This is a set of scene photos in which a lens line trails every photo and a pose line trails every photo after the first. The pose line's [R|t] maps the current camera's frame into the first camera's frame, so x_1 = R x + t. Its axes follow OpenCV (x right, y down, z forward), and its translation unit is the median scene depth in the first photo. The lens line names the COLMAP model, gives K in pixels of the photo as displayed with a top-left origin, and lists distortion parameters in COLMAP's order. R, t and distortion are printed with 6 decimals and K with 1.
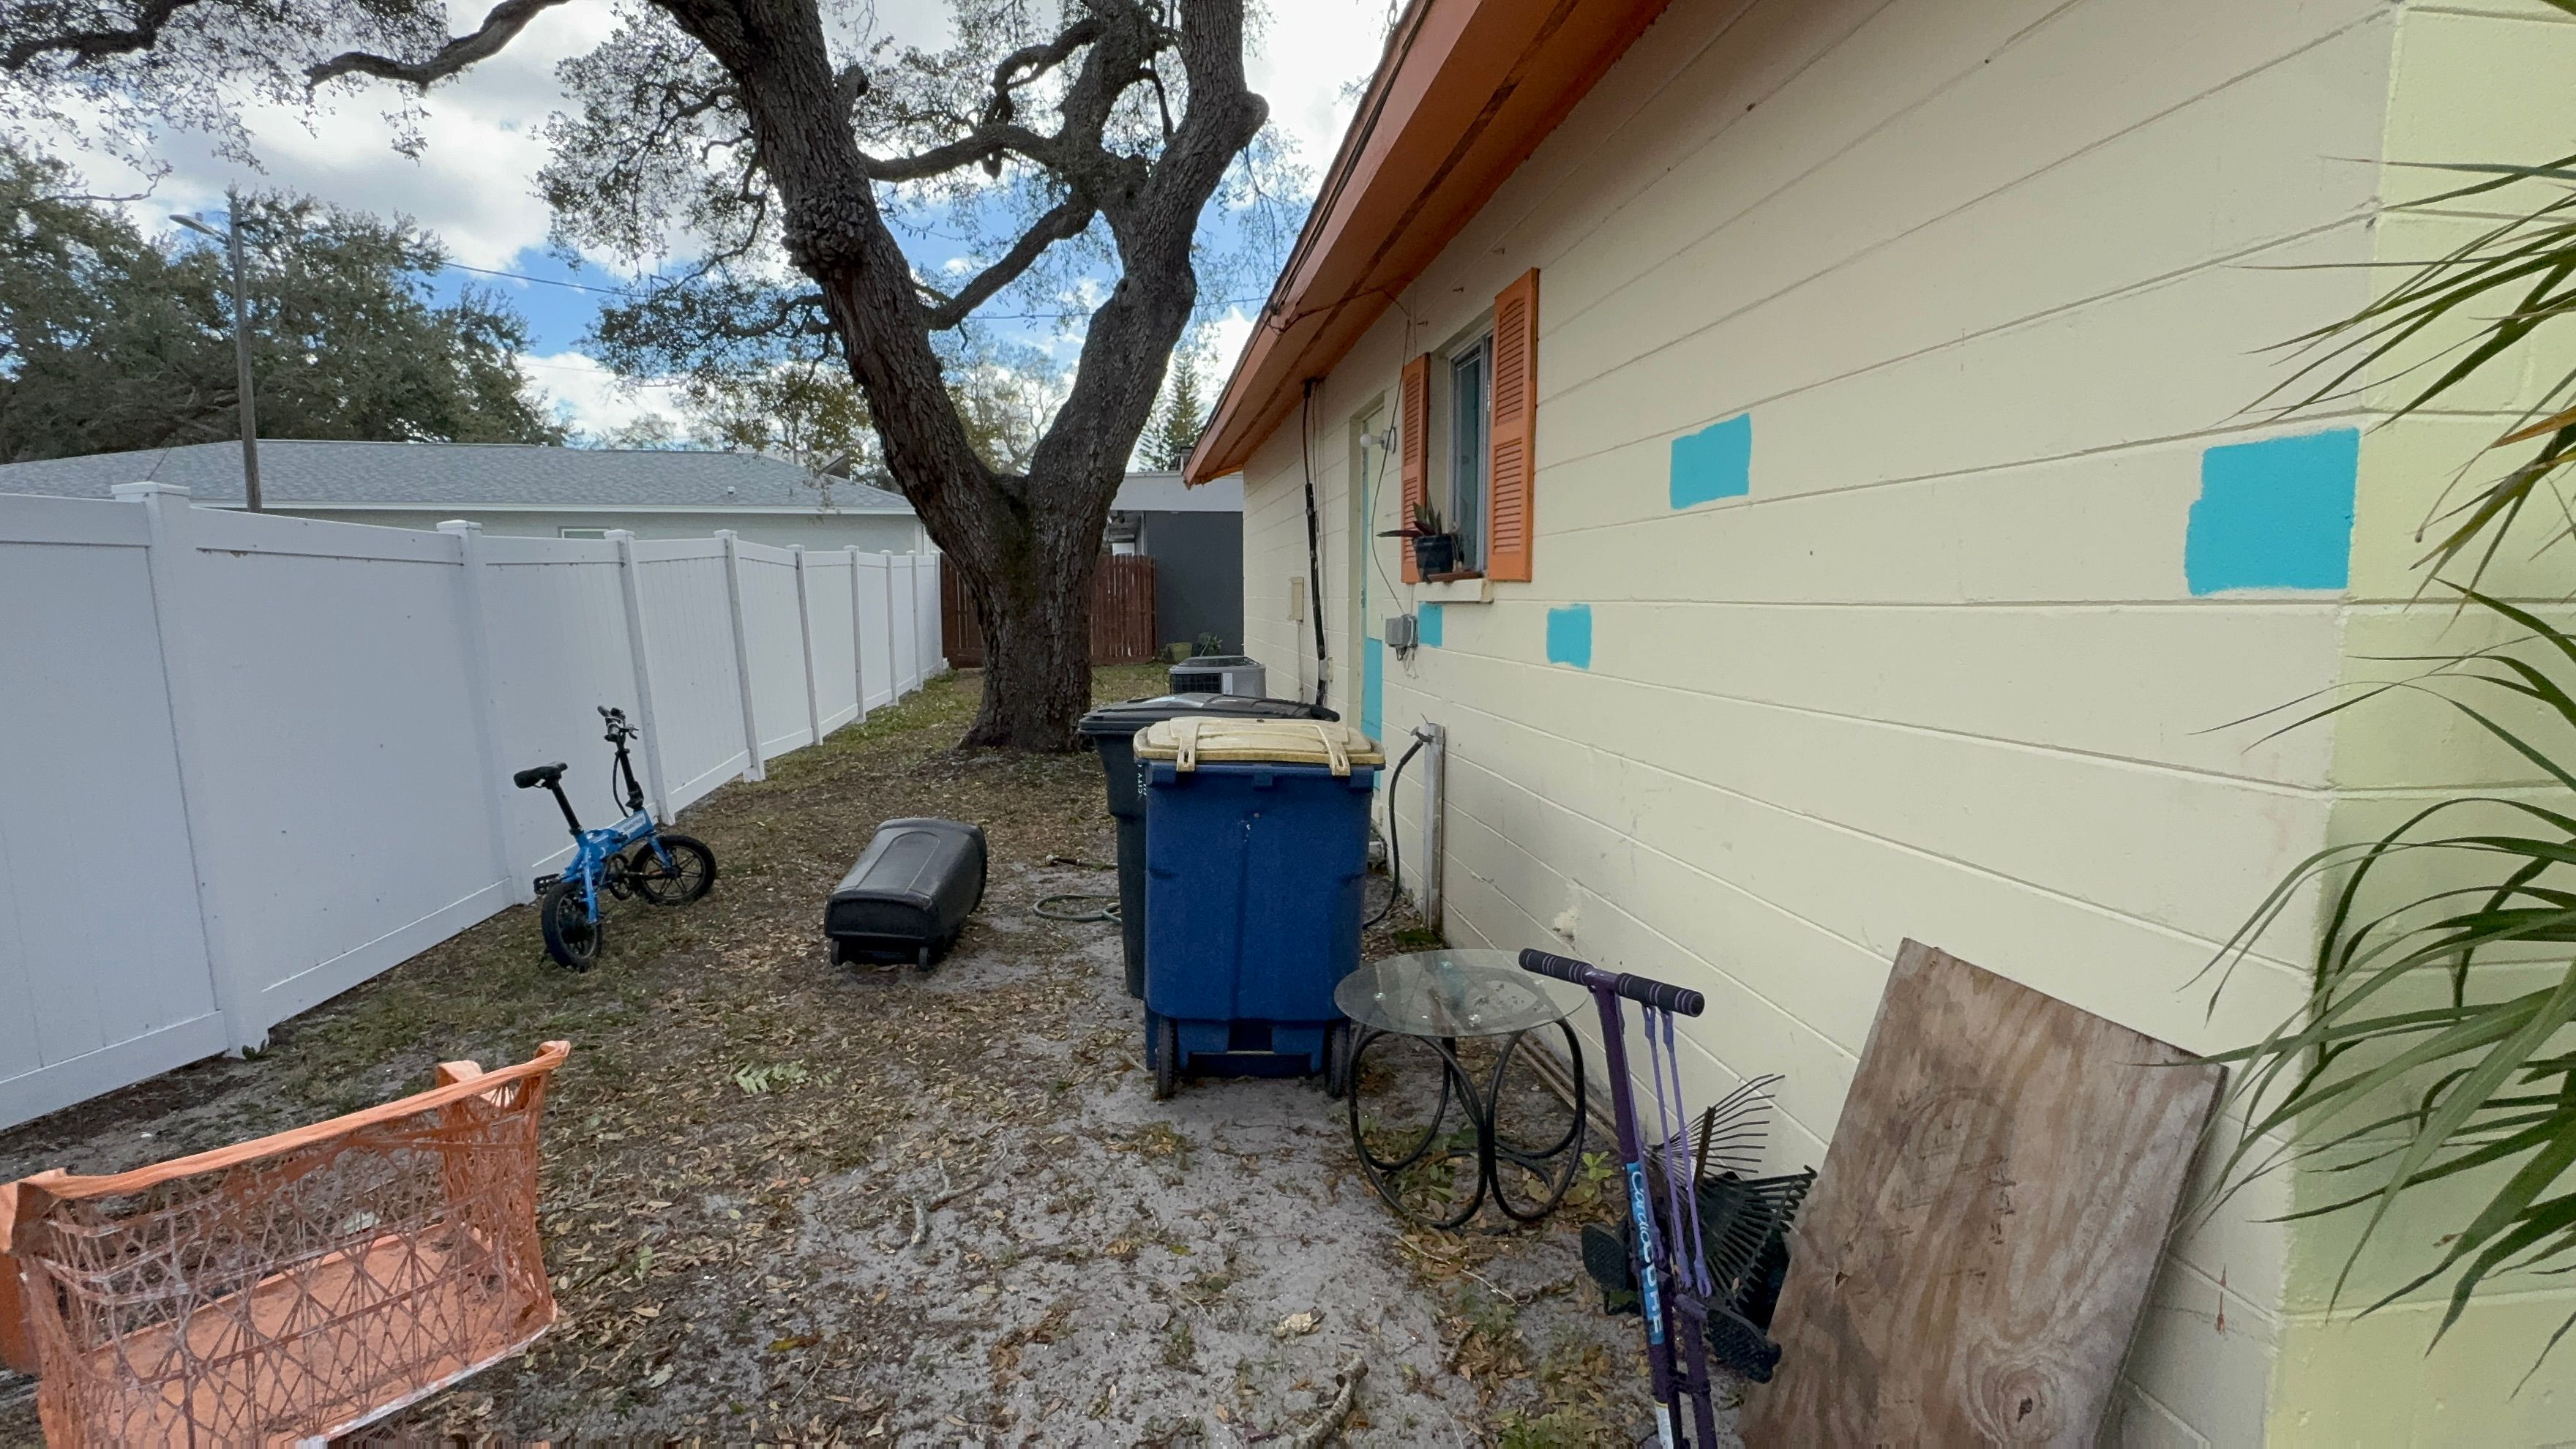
lens RADIAL K [[1180.1, 0, 1286.5], [0, 1180.1, 734.4], [0, 0, 1]] dist [-0.000933, -0.000621]
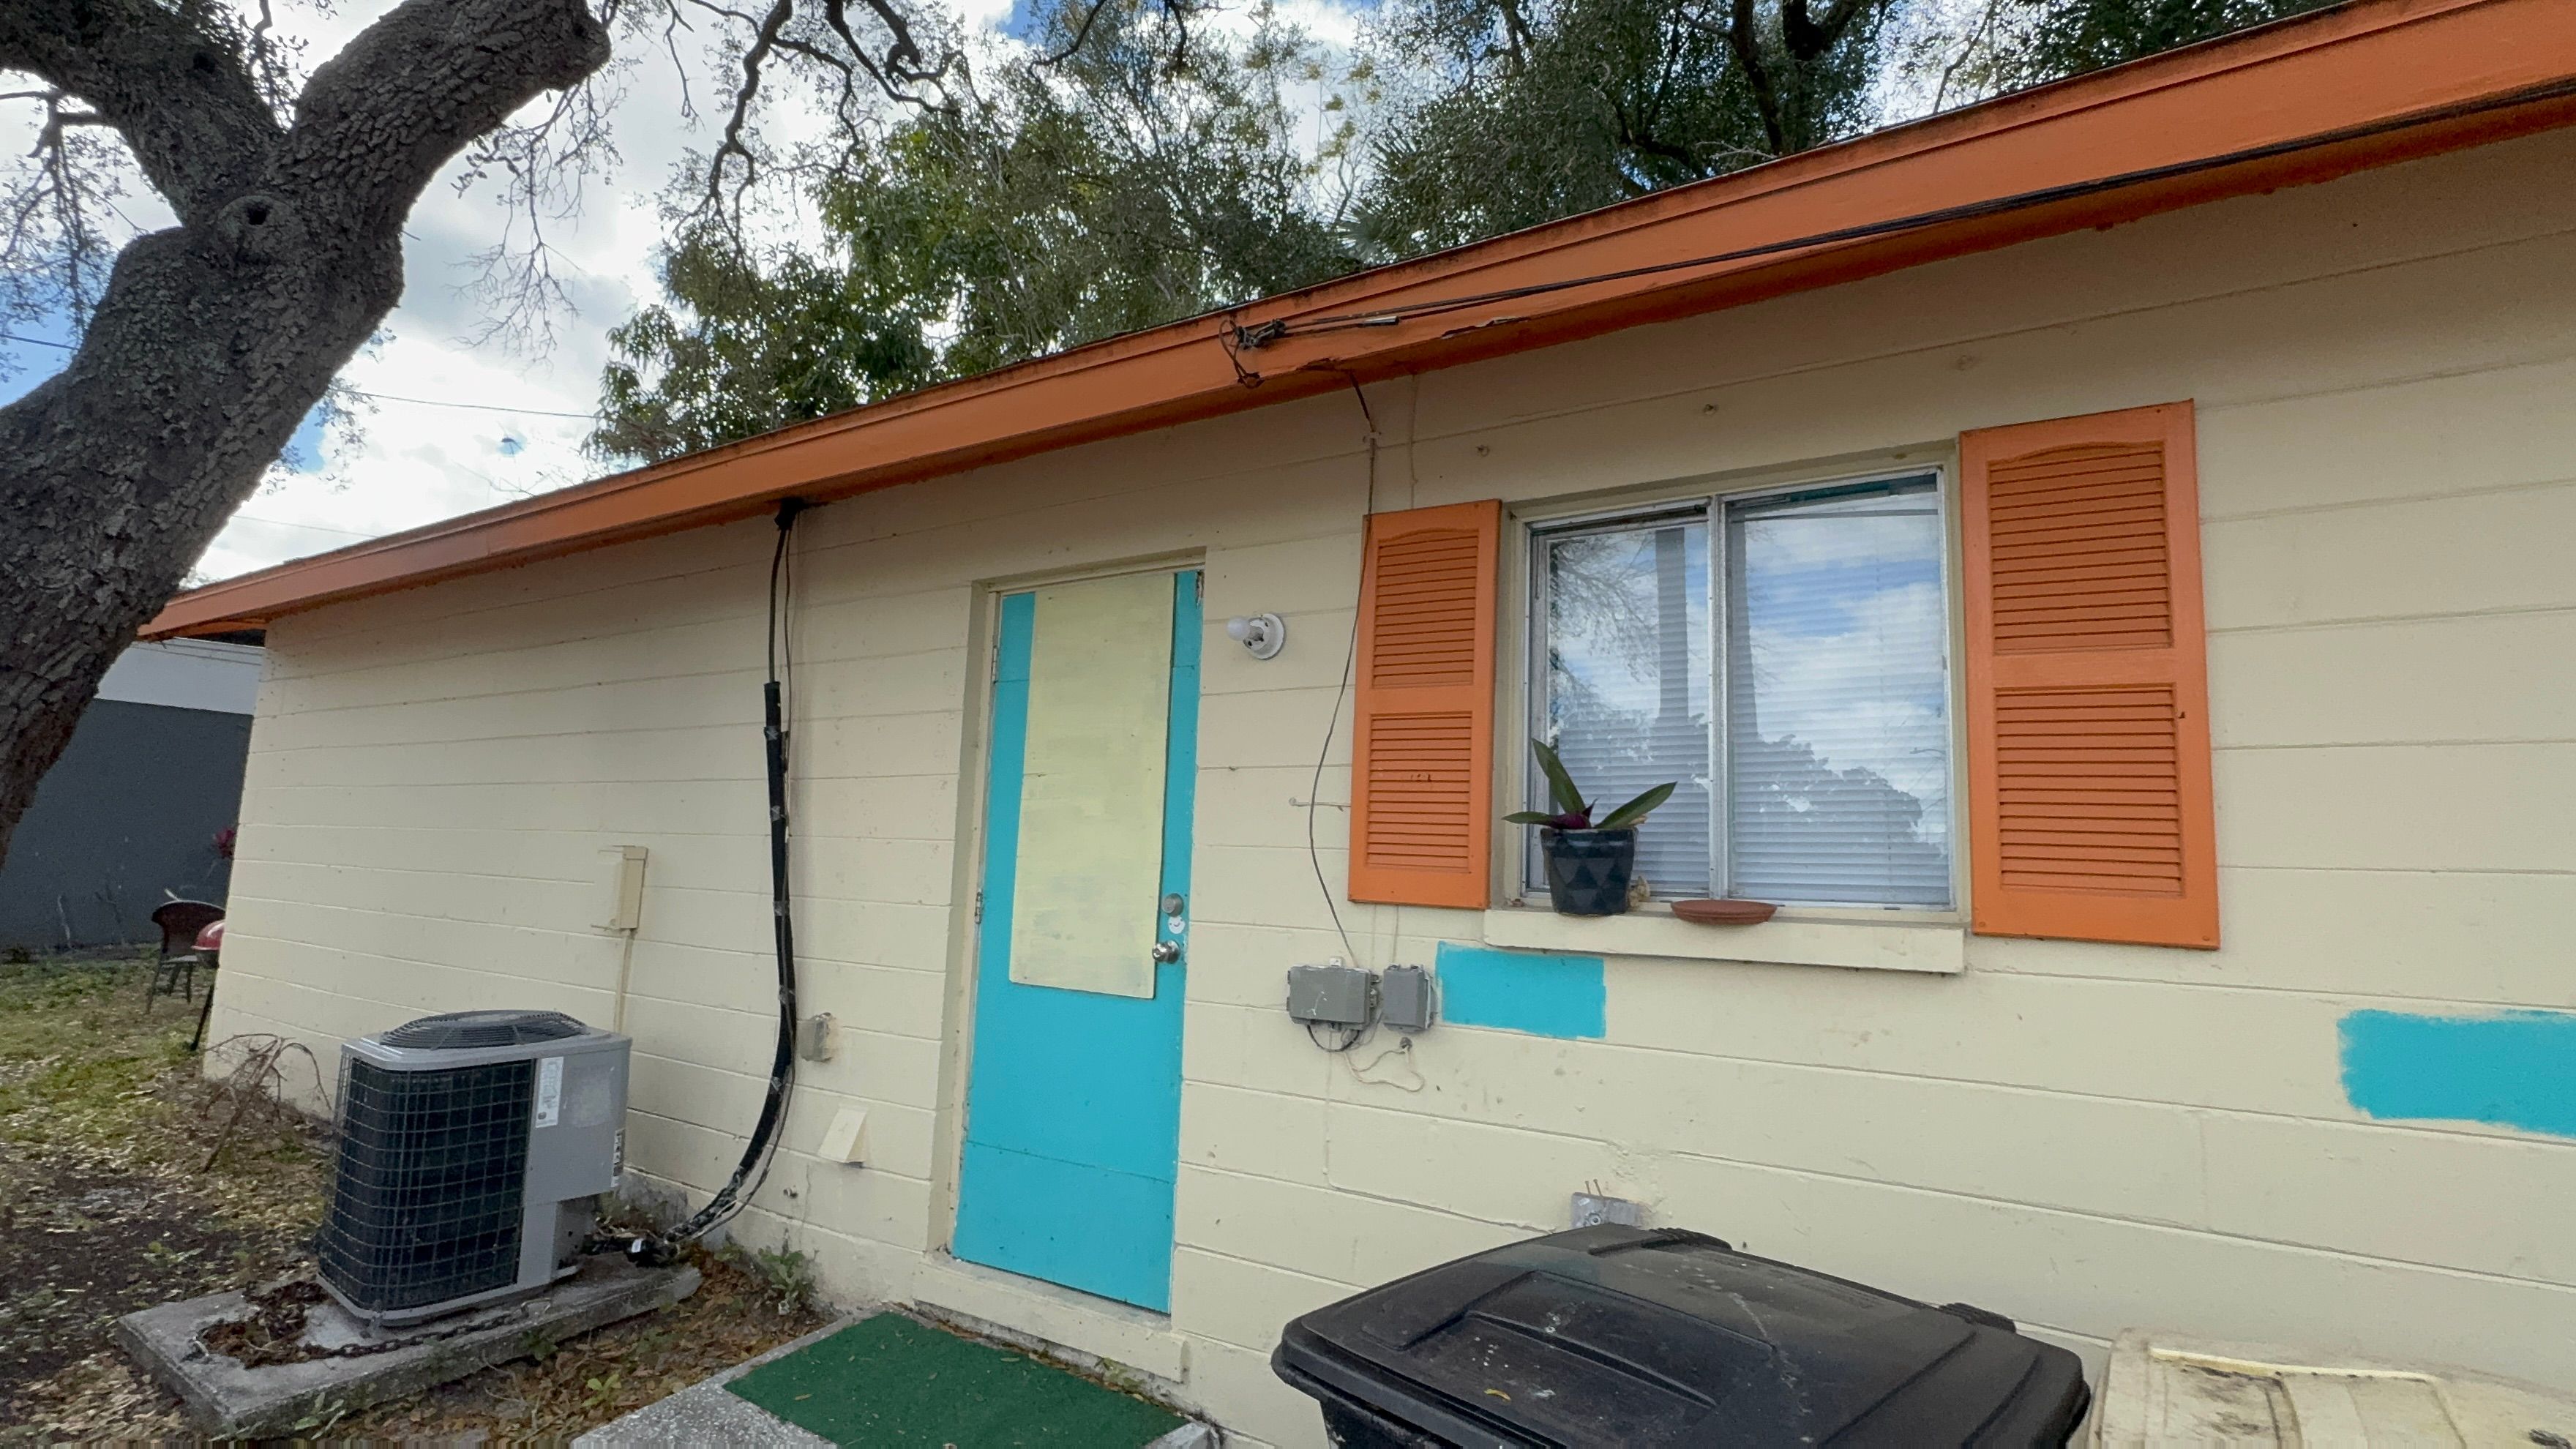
lens RADIAL K [[1180.1, 0, 1287.4], [0, 1180.1, 720.3], [0, 0, 1]] dist [-0.000933, -0.000621]
pose [[0.644182, 0.117844, 0.755740, -0.233243], [0.056383, 0.978056, -0.200570, -0.074975], [-0.762792, 0.171814, 0.623401, 0.491516]]
